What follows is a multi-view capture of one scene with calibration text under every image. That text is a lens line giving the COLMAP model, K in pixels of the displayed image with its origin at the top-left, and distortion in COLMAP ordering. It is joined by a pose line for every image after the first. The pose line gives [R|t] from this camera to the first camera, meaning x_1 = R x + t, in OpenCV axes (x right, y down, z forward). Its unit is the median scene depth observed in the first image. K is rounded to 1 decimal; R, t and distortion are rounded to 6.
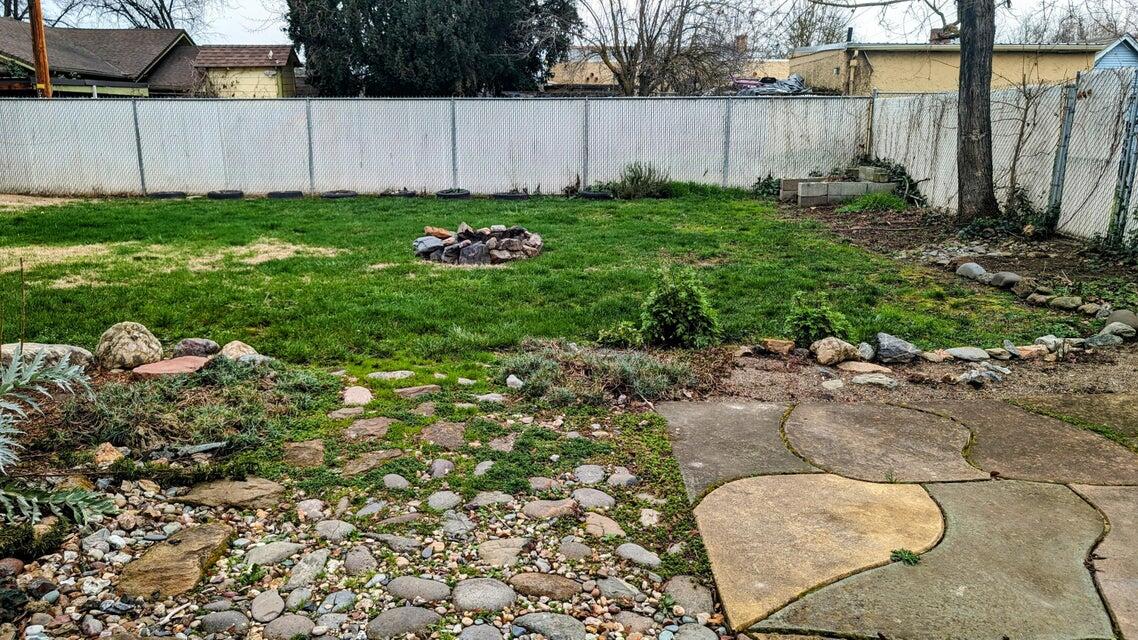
lens RADIAL K [[809.9, 0, 569.0], [0, 809.9, 320.0], [0, 0, 1]] dist [0.011852, 0.002094]
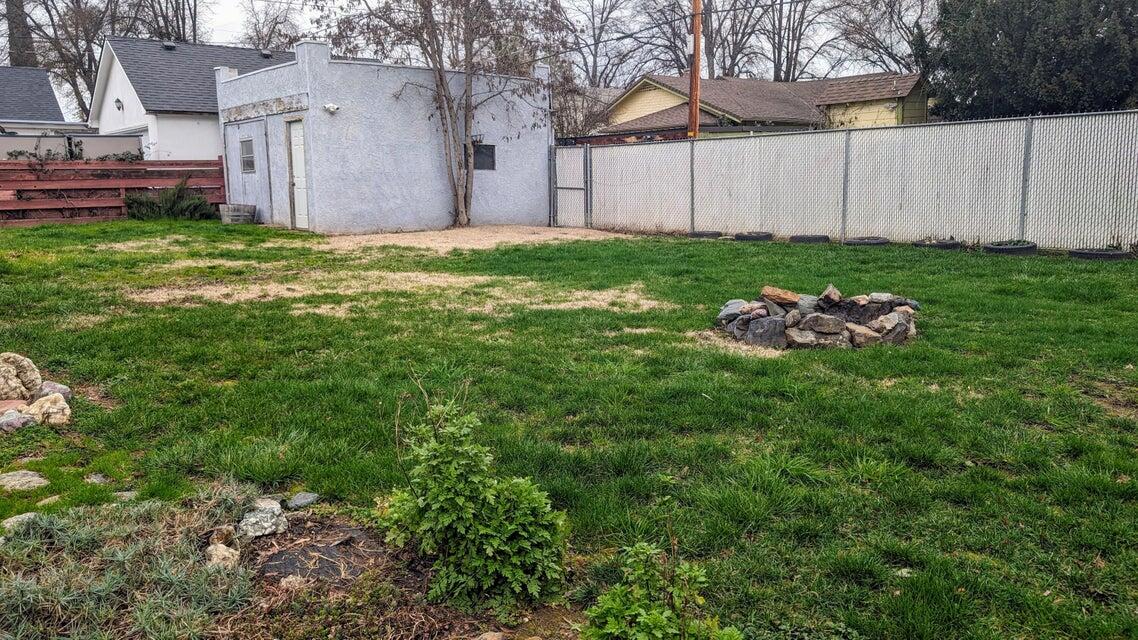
lens RADIAL K [[838.5, 0, 569.0], [0, 838.5, 320.0], [0, 0, 1]] dist [-0.000729, 0.000475]
pose [[0.663031, 0.111429, -0.740252, 0.156361], [-0.153223, 0.988125, 0.011501, -0.037846], [0.732743, 0.105798, 0.672231, 0.204734]]
